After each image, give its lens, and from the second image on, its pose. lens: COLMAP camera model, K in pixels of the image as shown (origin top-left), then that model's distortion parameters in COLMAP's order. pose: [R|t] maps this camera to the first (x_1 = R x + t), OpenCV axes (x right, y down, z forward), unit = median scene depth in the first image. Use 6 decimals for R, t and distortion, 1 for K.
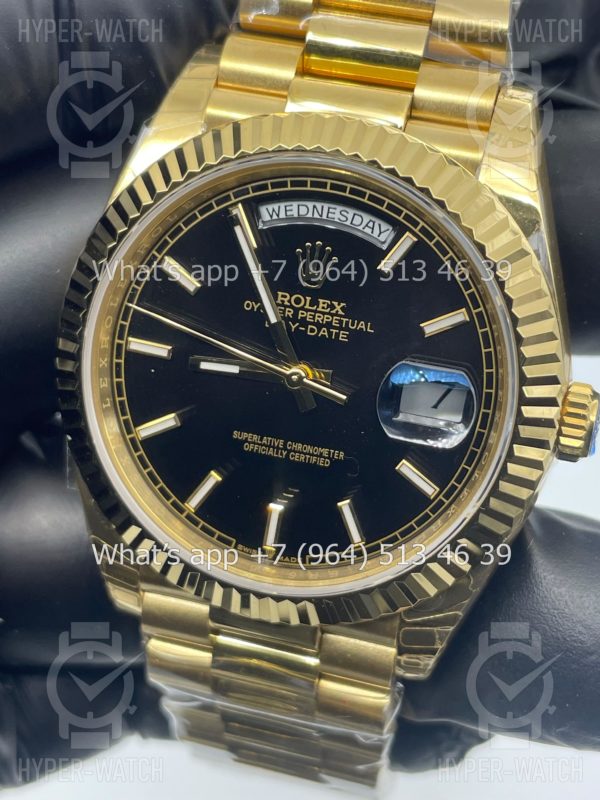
lens RADIAL K [[1261.5, 0, 300.0], [0, 1261.5, 396.8], [0, 0, 1]] dist [0.103151, 0.000000]
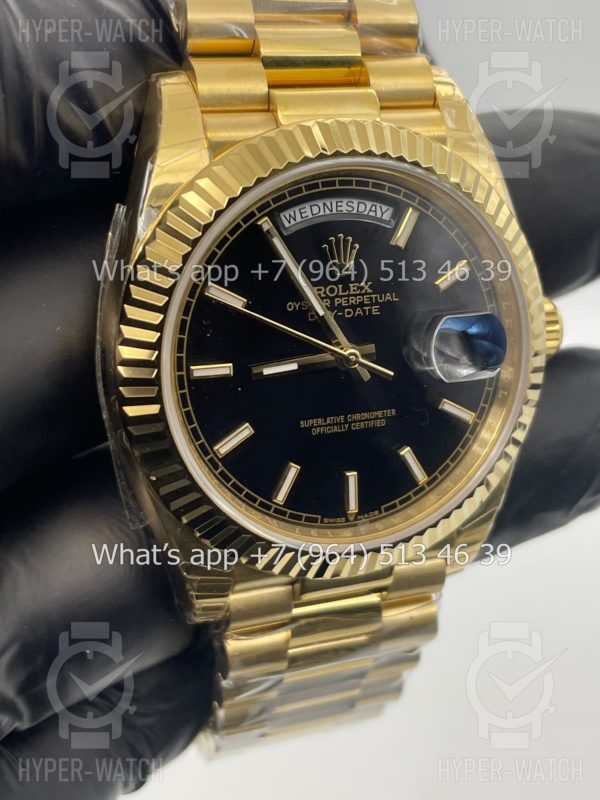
lens RADIAL K [[1261.5, 0, 304.3], [0, 1261.5, 398.0], [0, 0, 1]] dist [0.103151, 0.000000]
pose [[0.820973, -0.297755, 0.487180, -0.585348], [0.262370, 0.954569, 0.141280, -0.147992], [-0.507114, 0.011835, 0.861798, 0.060378]]
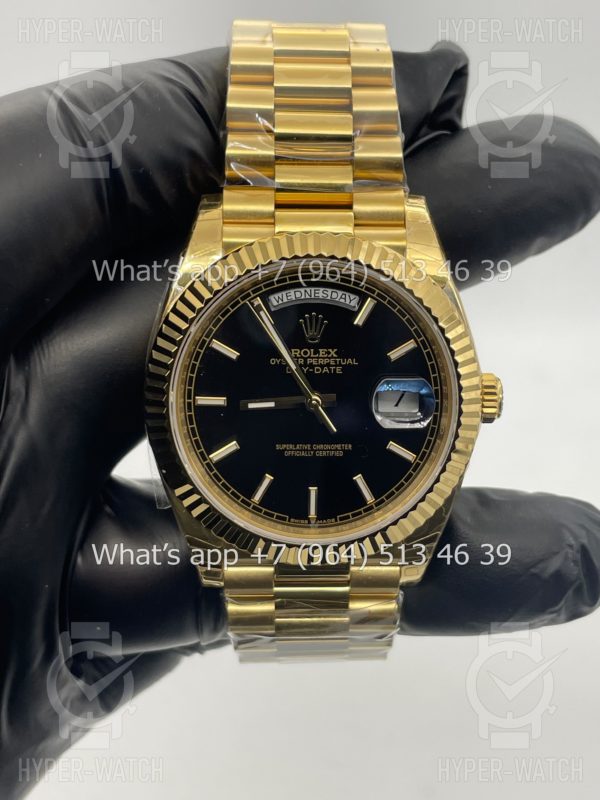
lens RADIAL K [[1261.5, 0, 291.4], [0, 1261.5, 392.1], [0, 0, 1]] dist [0.103151, 0.000000]
pose [[0.959519, -0.182437, 0.214572, -0.353534], [0.185017, 0.982701, 0.008172, -0.044696], [-0.212351, 0.031858, 0.976674, -0.487418]]
